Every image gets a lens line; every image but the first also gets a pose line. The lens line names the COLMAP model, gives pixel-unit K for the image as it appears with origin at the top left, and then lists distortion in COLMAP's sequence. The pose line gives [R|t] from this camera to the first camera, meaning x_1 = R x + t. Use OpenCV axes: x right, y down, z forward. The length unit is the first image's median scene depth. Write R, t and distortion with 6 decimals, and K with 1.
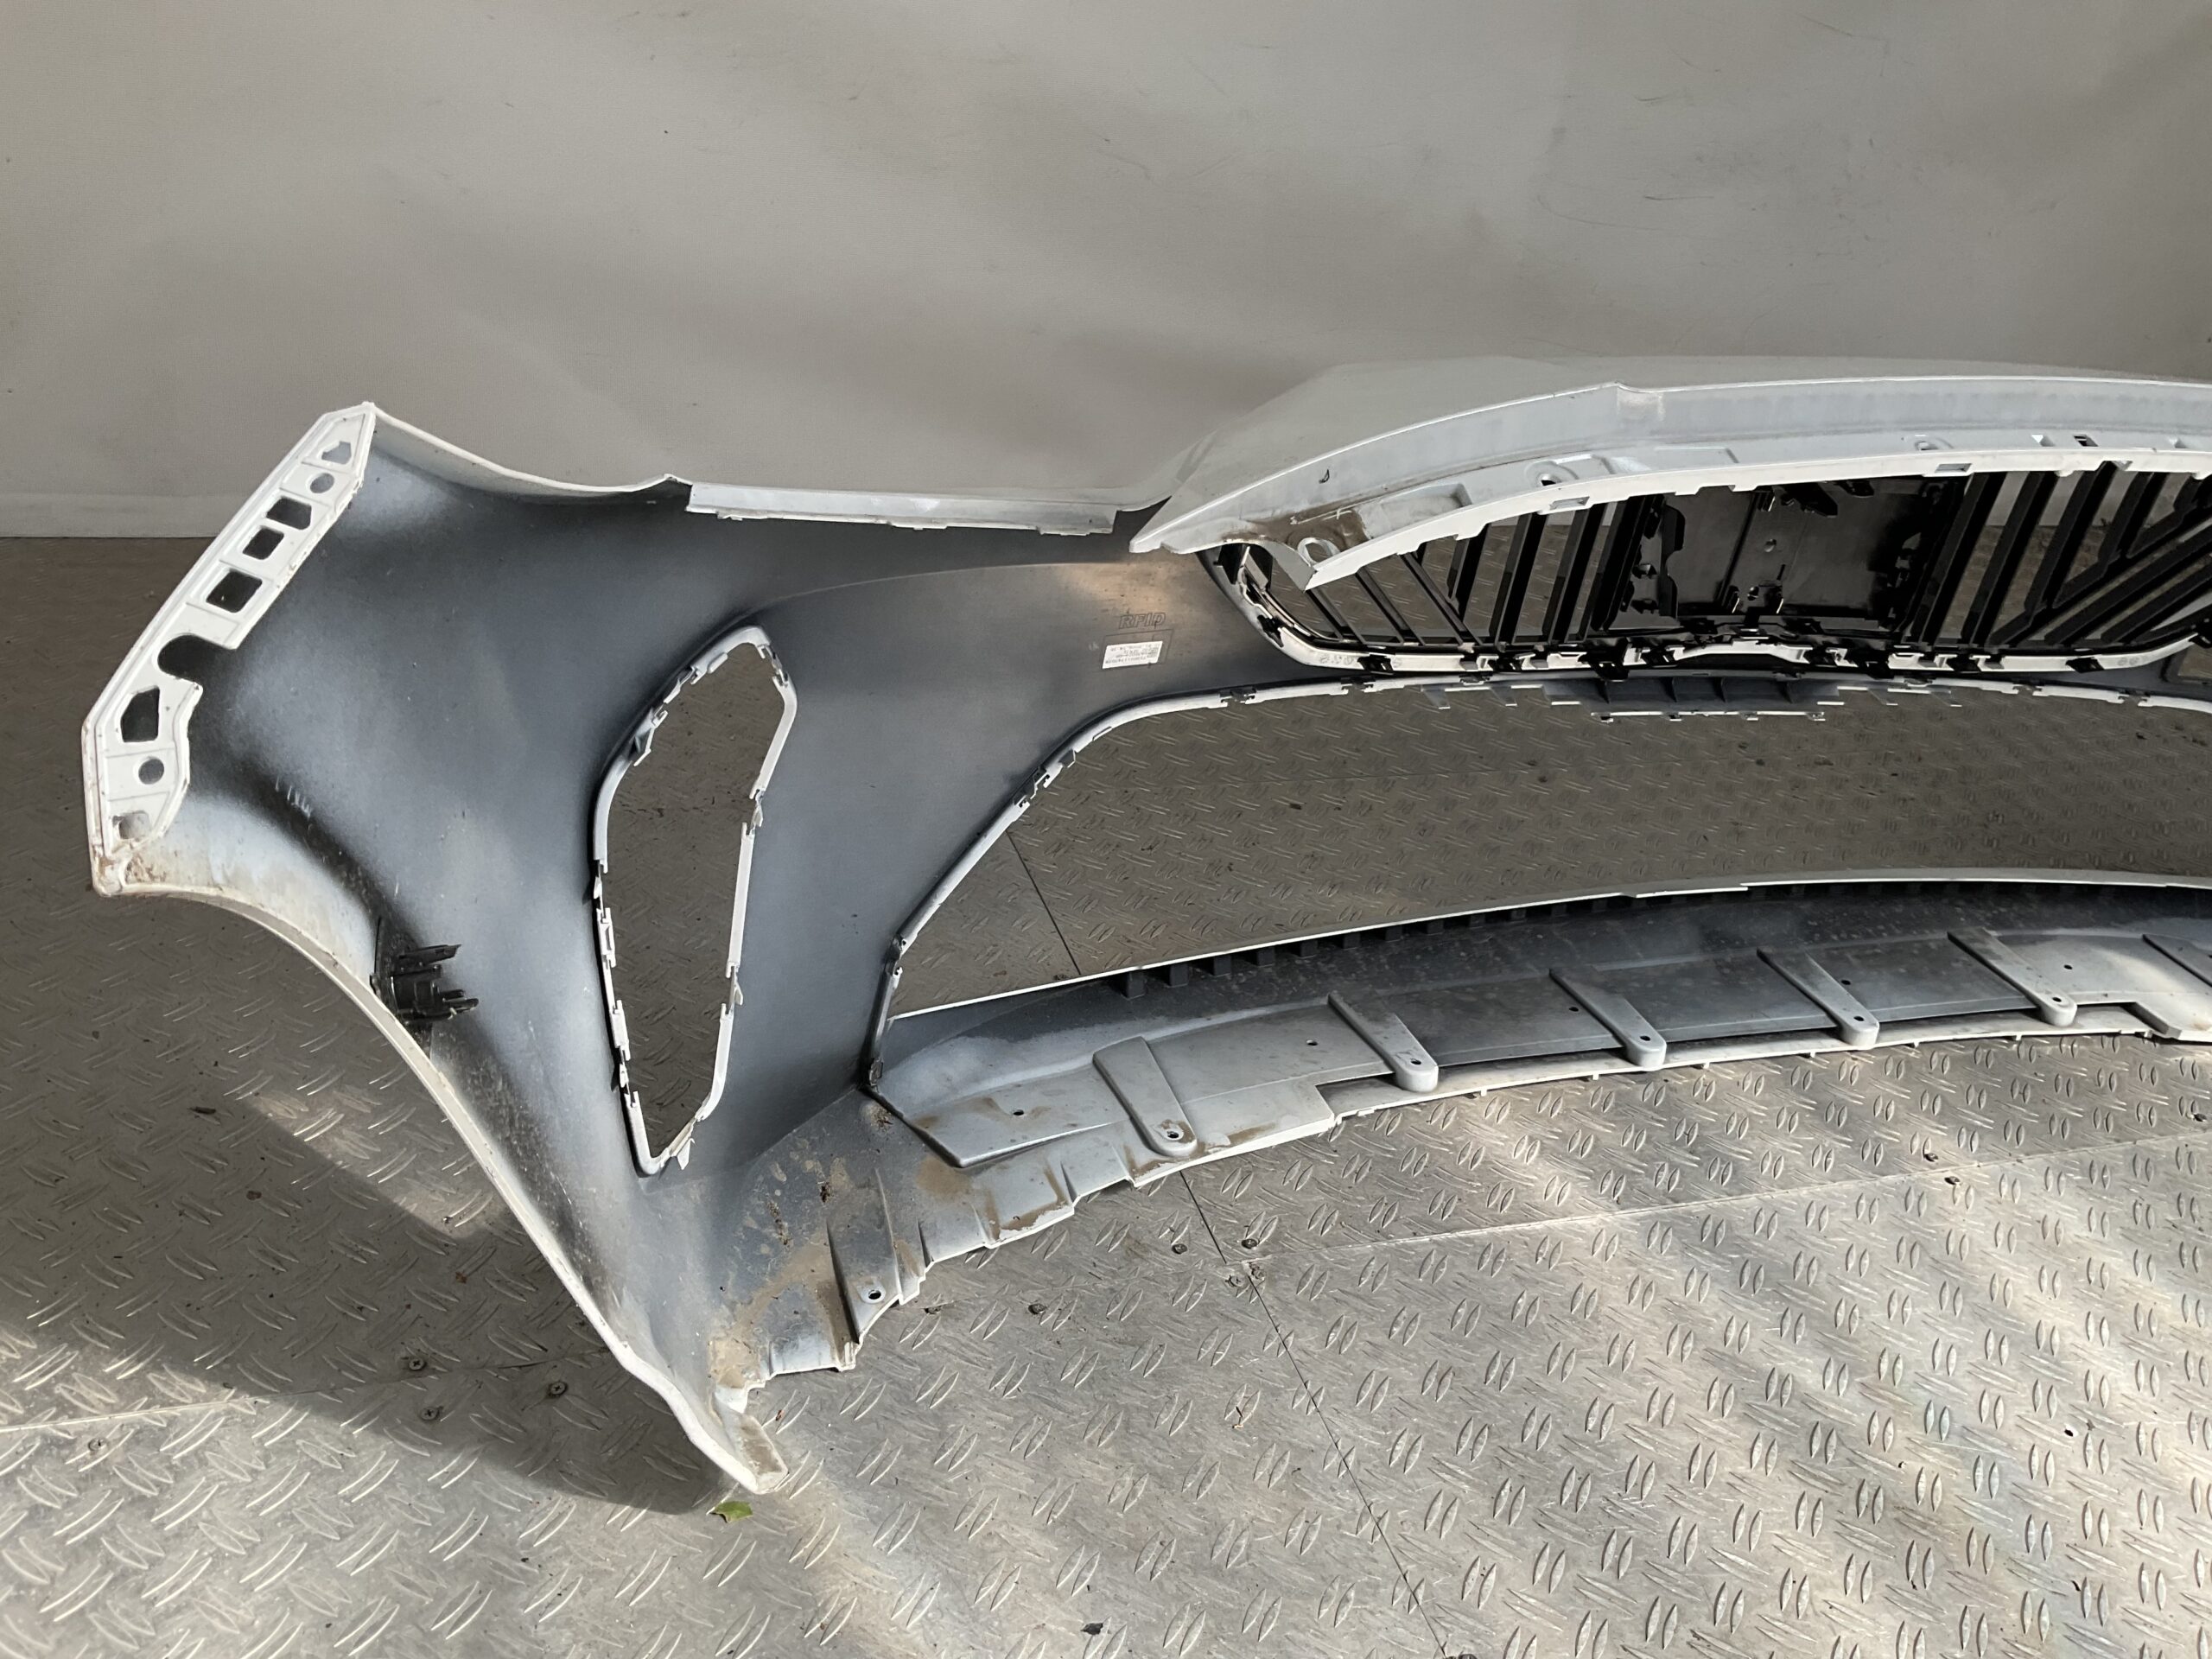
lens RADIAL K [[1830.3, 0, 1105.9], [0, 1830.3, 838.2], [0, 0, 1]] dist [0.140502, -0.287200]
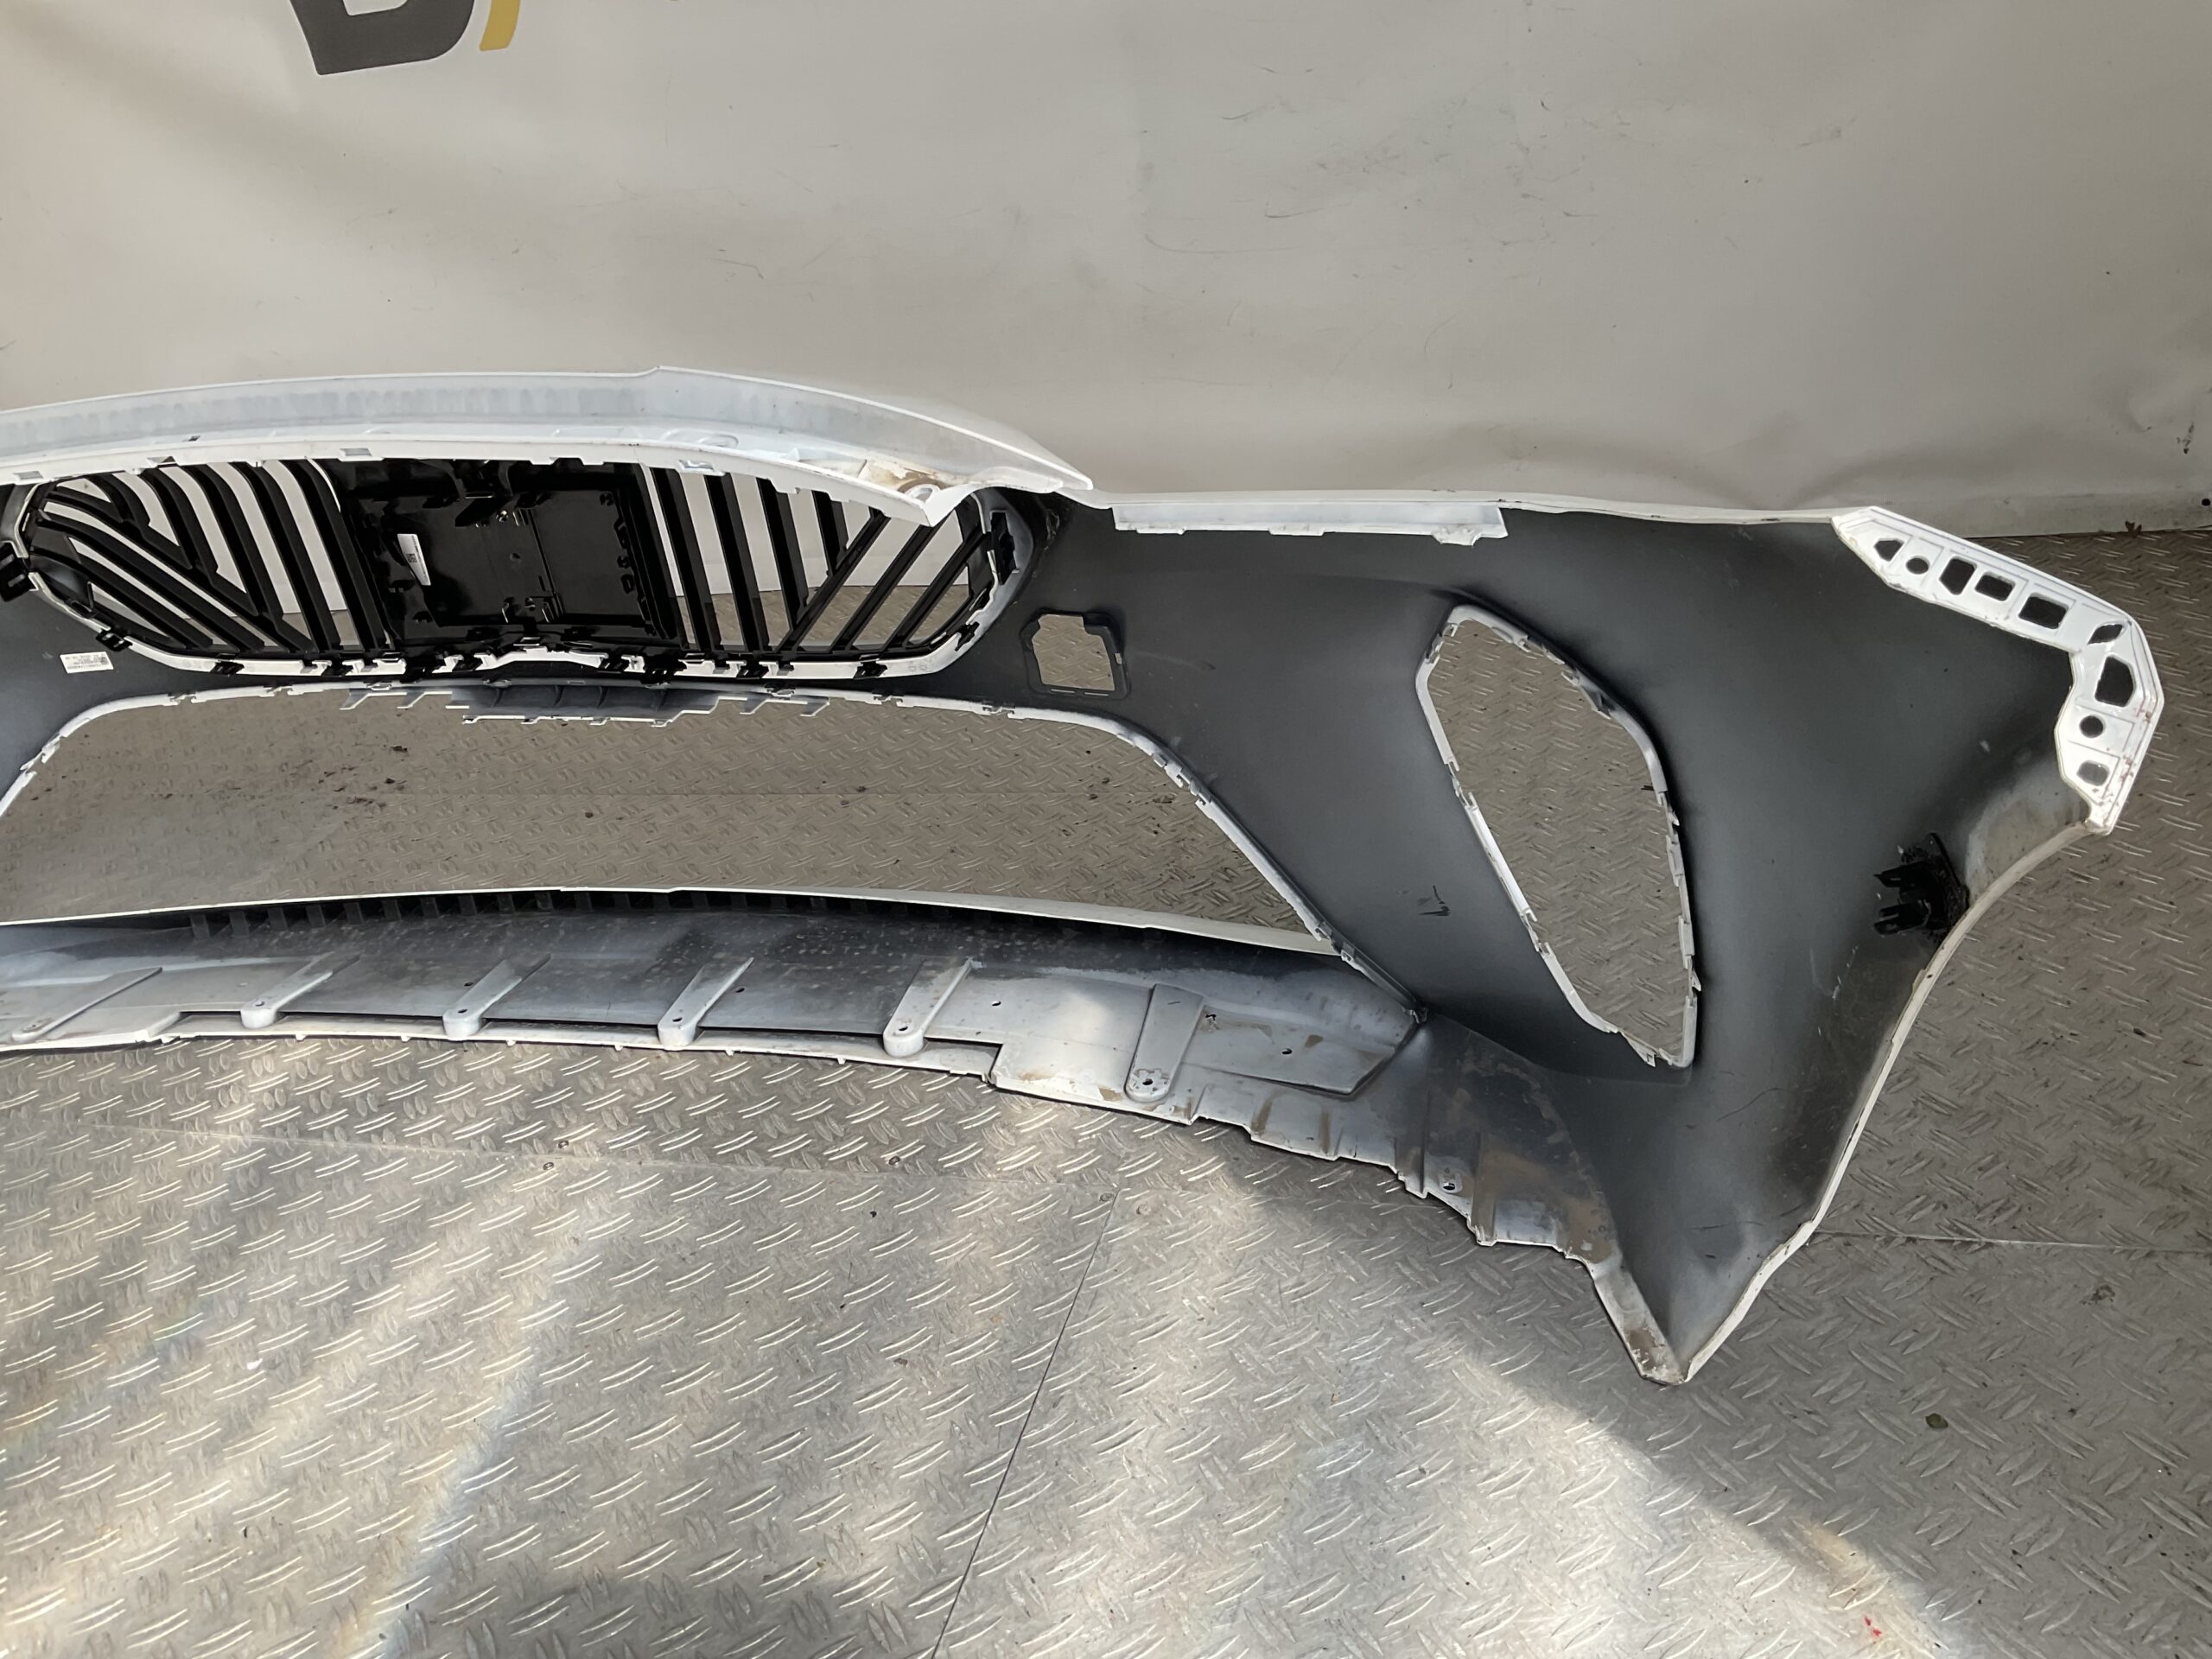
lens RADIAL K [[1830.3, 0, 1105.9], [0, 1830.3, 838.2], [0, 0, 1]] dist [0.140502, -0.287200]
pose [[0.796569, 0.033919, -0.603595, 1.243534], [-0.072569, 0.996570, -0.039768, 0.022115], [0.600176, 0.075481, 0.796298, 0.344491]]
